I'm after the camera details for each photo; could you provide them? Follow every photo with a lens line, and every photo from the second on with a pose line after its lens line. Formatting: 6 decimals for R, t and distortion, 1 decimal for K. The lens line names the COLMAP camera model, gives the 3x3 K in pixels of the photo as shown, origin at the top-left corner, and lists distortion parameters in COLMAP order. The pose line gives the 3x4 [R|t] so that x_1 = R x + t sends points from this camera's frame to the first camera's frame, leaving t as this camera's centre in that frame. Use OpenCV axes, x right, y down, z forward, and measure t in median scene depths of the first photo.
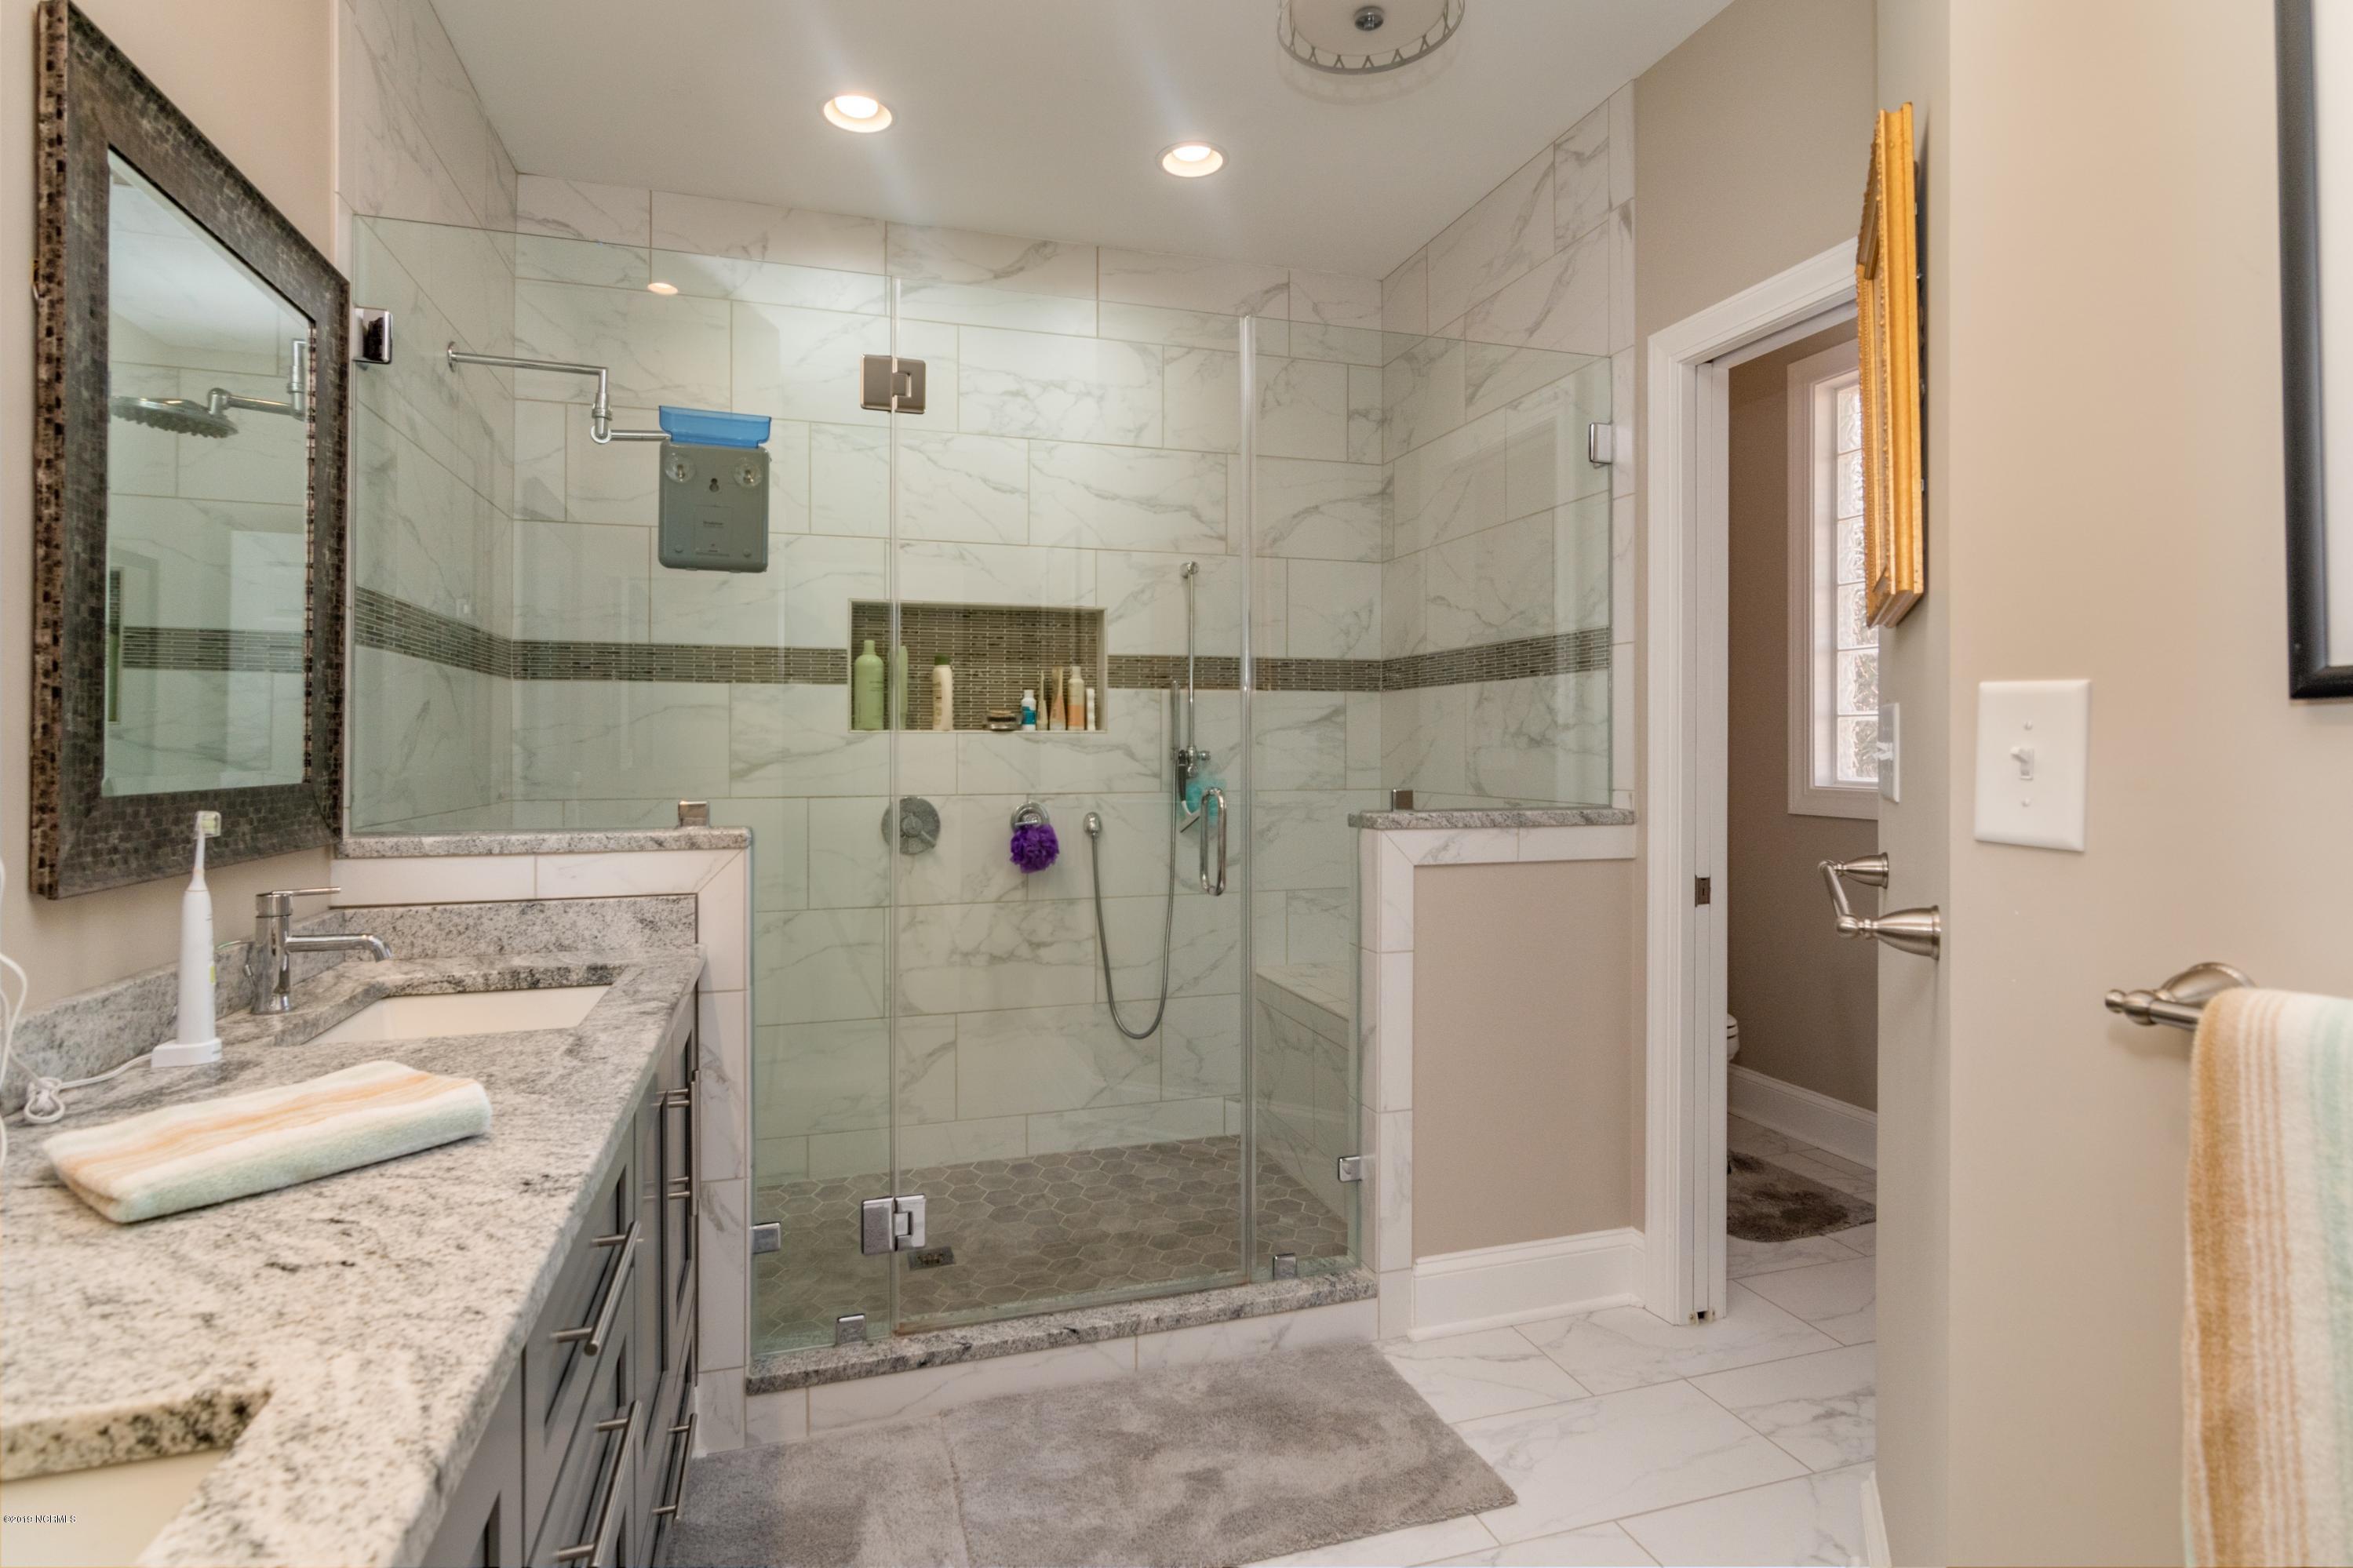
lens RADIAL K [[1168.1, 0, 1149.6], [0, 1168.1, 747.9], [0, 0, 1]] dist [-0.003525, 0.003207]
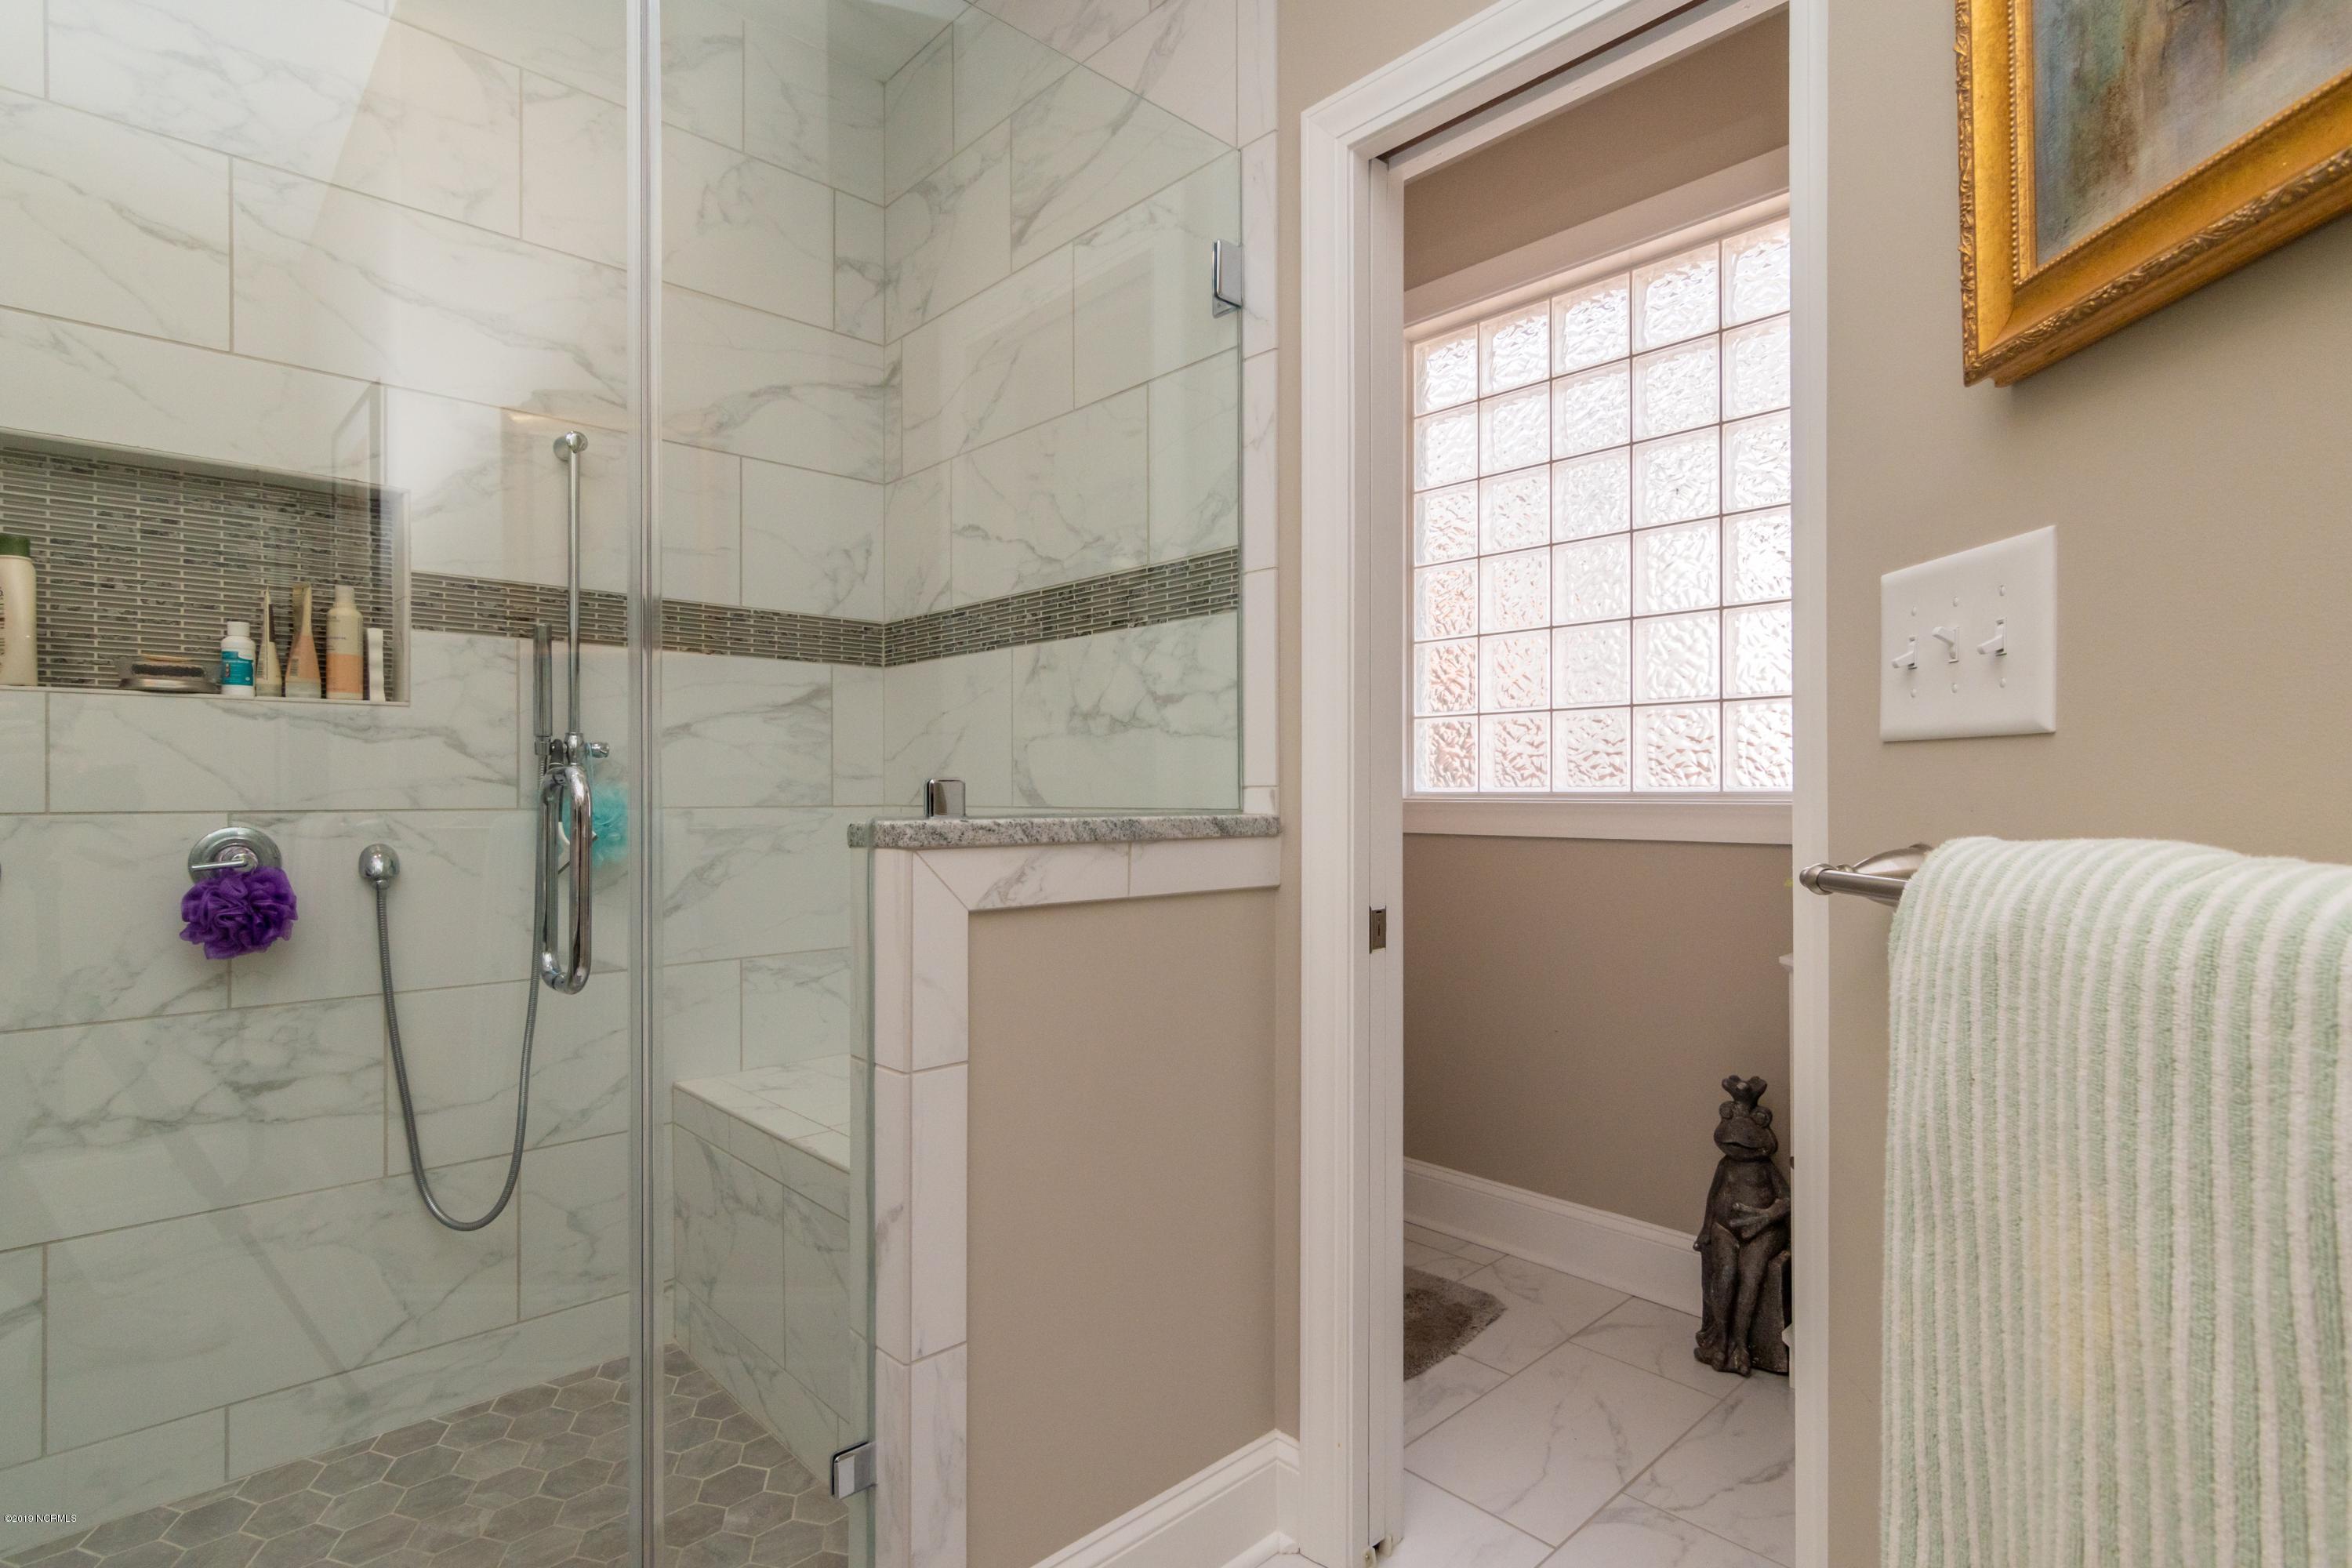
lens RADIAL K [[1167.8, 0, 1185.5], [0, 1167.8, 795.0], [0, 0, 1]] dist [-0.003525, 0.003207]
pose [[0.890532, -0.000004, 0.454921, 0.050809], [0.000840, 0.999998, -0.001637, 0.037723], [-0.454920, 0.001839, 0.890531, 0.366693]]
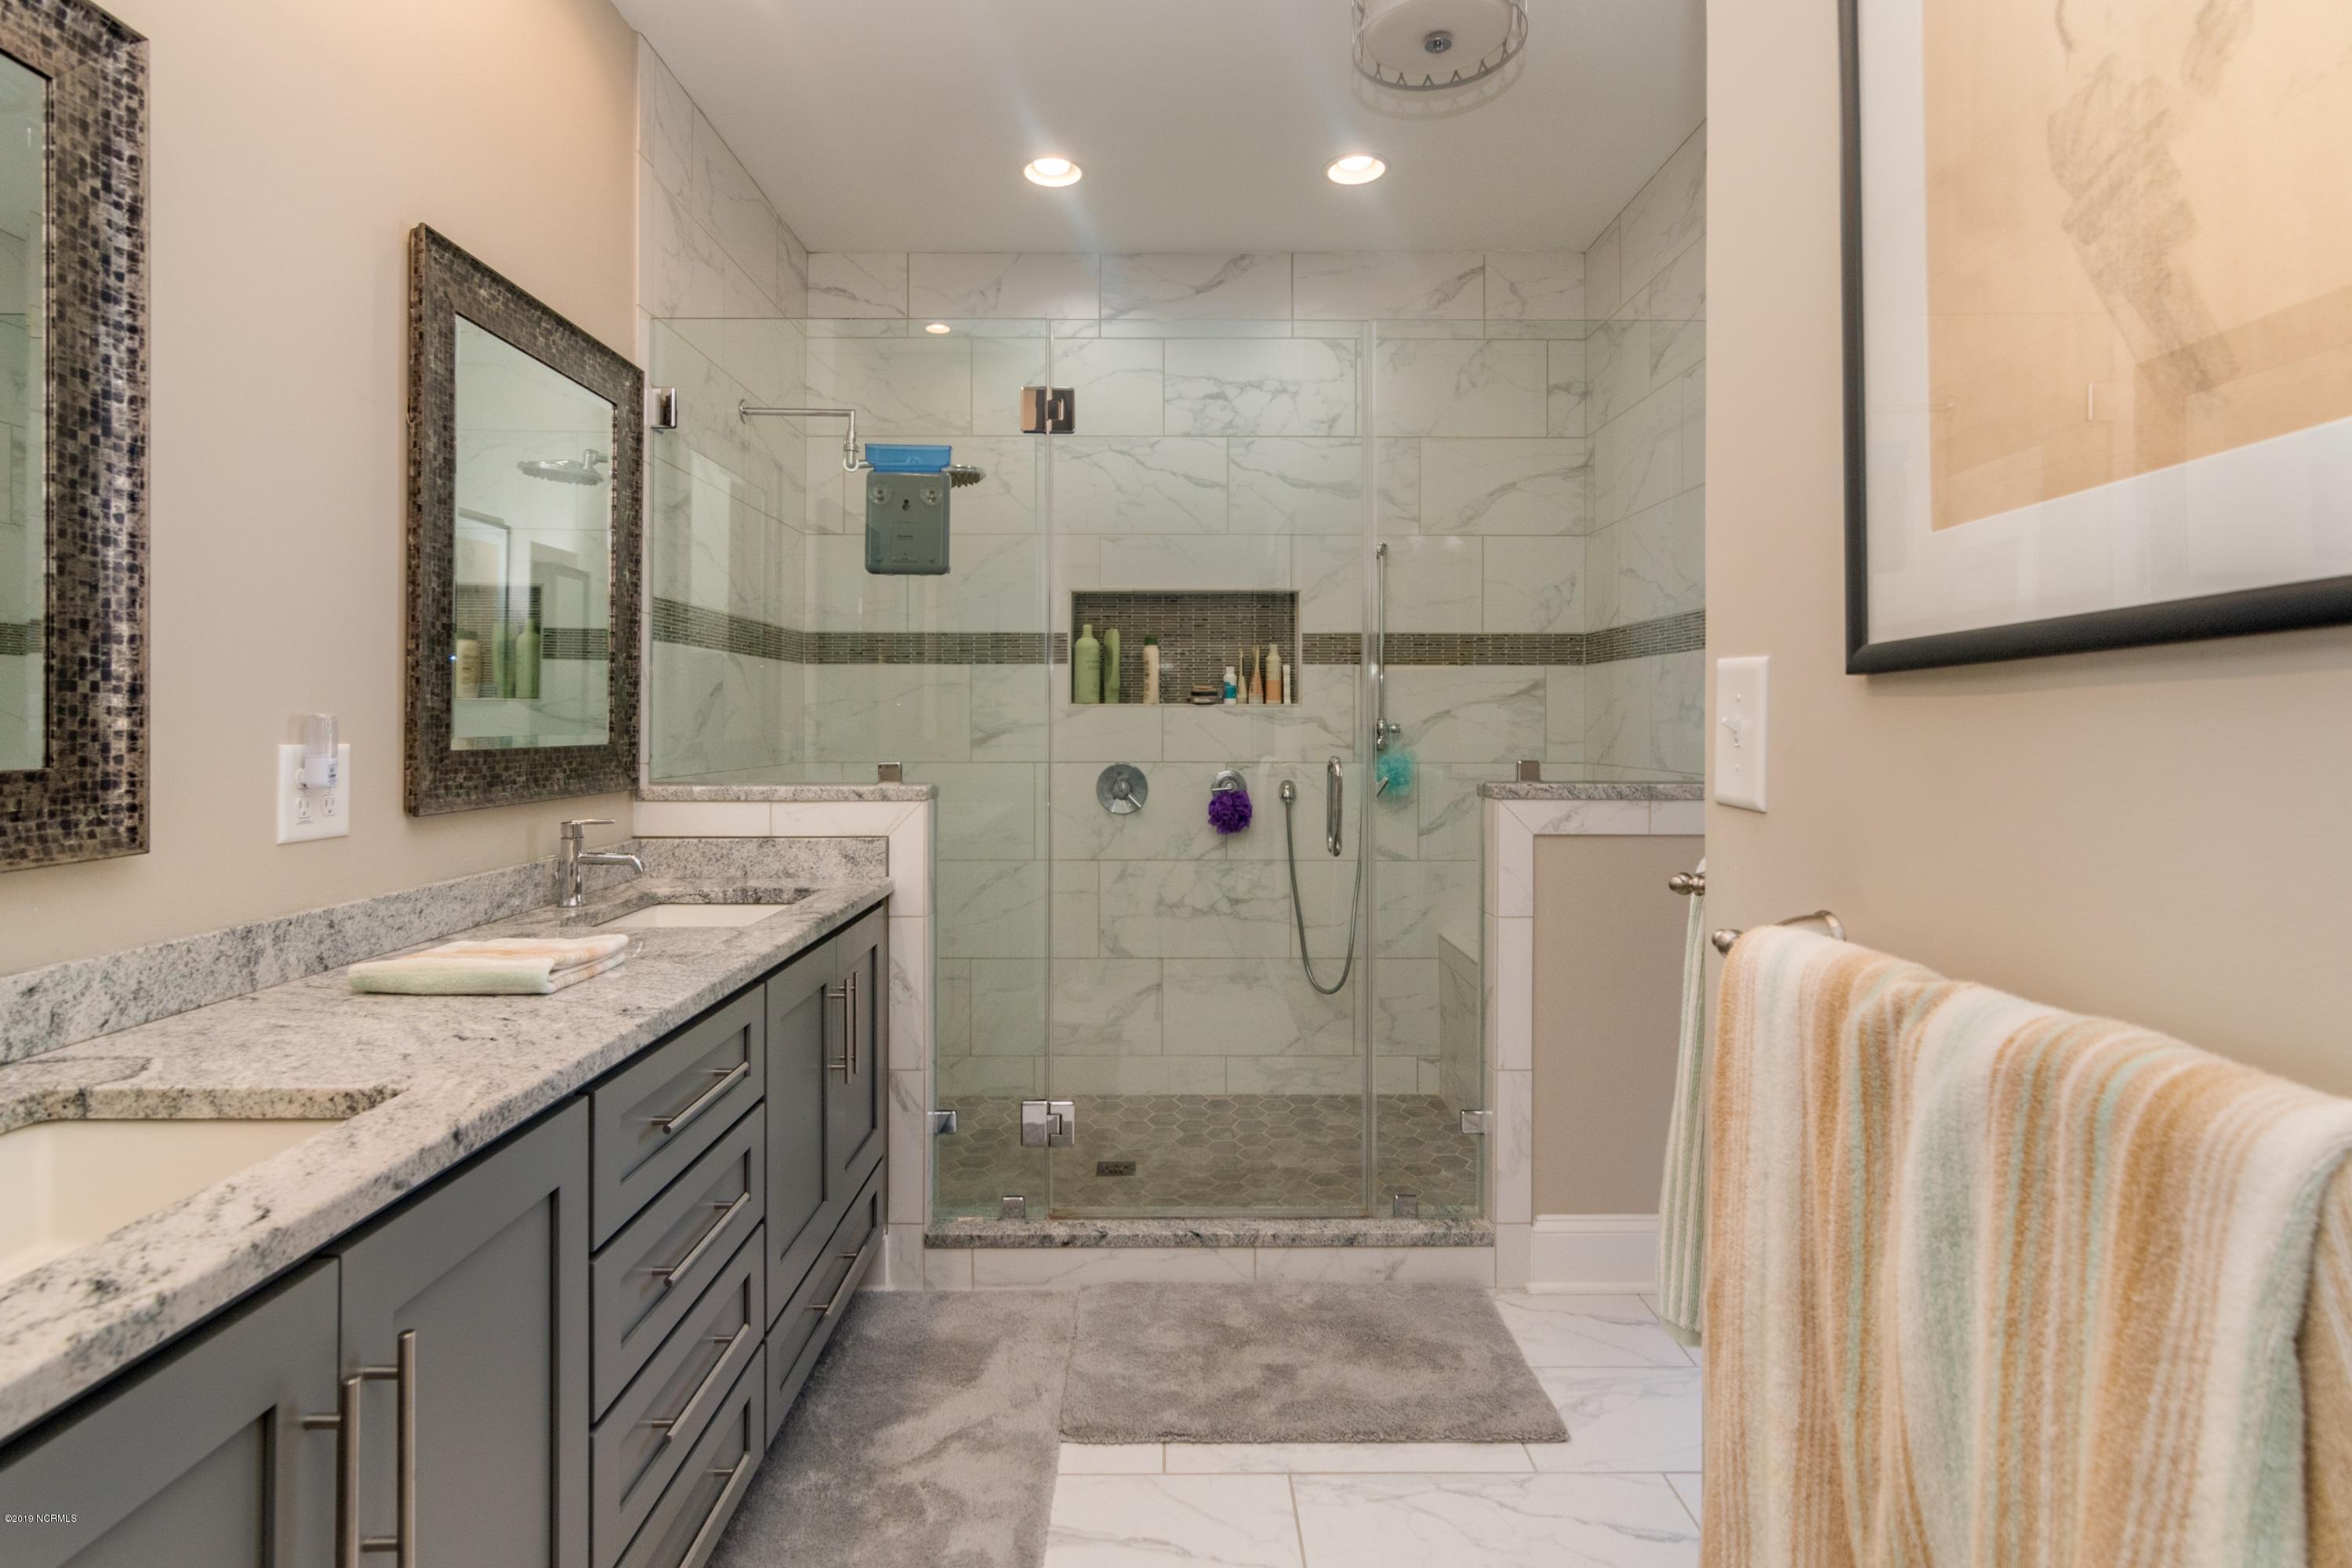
lens RADIAL K [[1167.8, 0, 1162.2], [0, 1167.8, 722.3], [0, 0, 1]] dist [-0.003525, 0.003207]
pose [[0.956644, 0.002575, -0.291250, 0.180194], [-0.002468, 0.999997, 0.000735, 0.001388], [0.291251, 0.000016, 0.956647, -0.071912]]
